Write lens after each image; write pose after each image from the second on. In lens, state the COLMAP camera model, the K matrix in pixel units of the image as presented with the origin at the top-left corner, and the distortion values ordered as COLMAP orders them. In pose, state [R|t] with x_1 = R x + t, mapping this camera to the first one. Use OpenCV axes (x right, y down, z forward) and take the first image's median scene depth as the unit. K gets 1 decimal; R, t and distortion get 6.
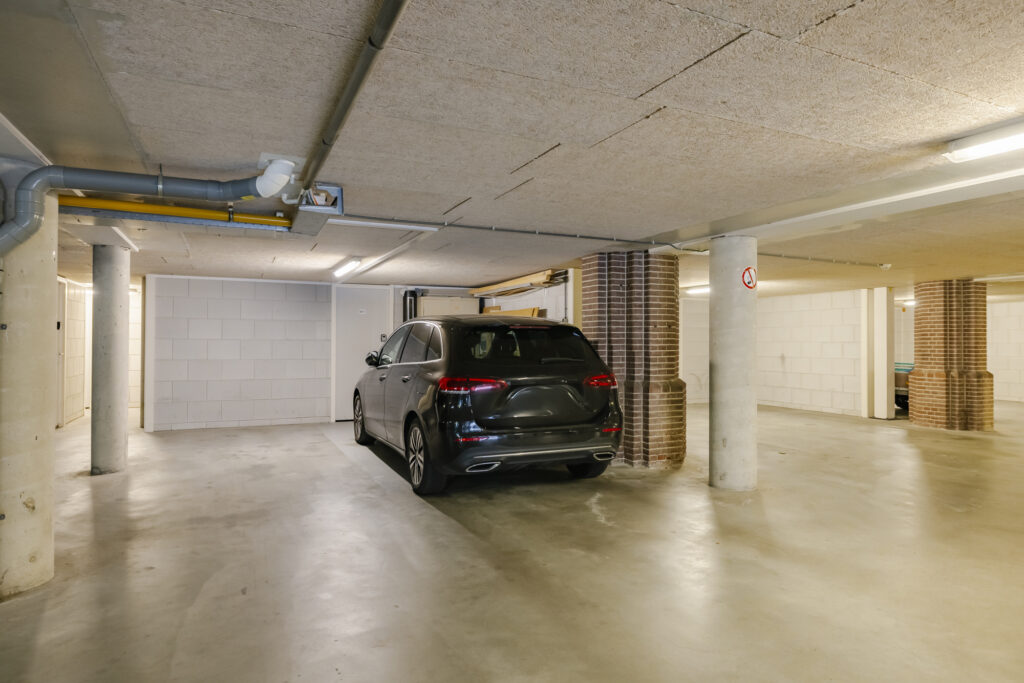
lens RADIAL K [[612.8, 0, 511.9], [0, 612.8, 339.6], [0, 0, 1]] dist [-0.000138, -0.000189]
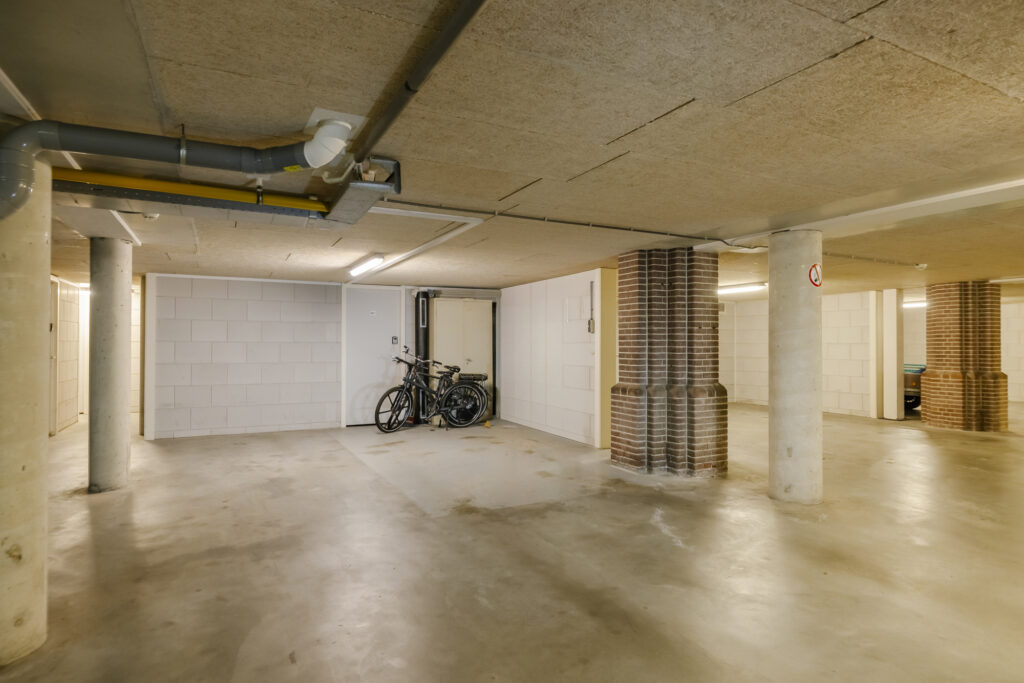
lens RADIAL K [[574.1, 0, 512.0], [0, 574.1, 341.5], [0, 0, 1]] dist [0.001000, -0.000172]
pose [[0.999171, -0.001705, 0.040678, -0.094023], [0.001702, 0.999999, 0.000116, -0.000589], [-0.040678, -0.000047, 0.999172, 0.124654]]
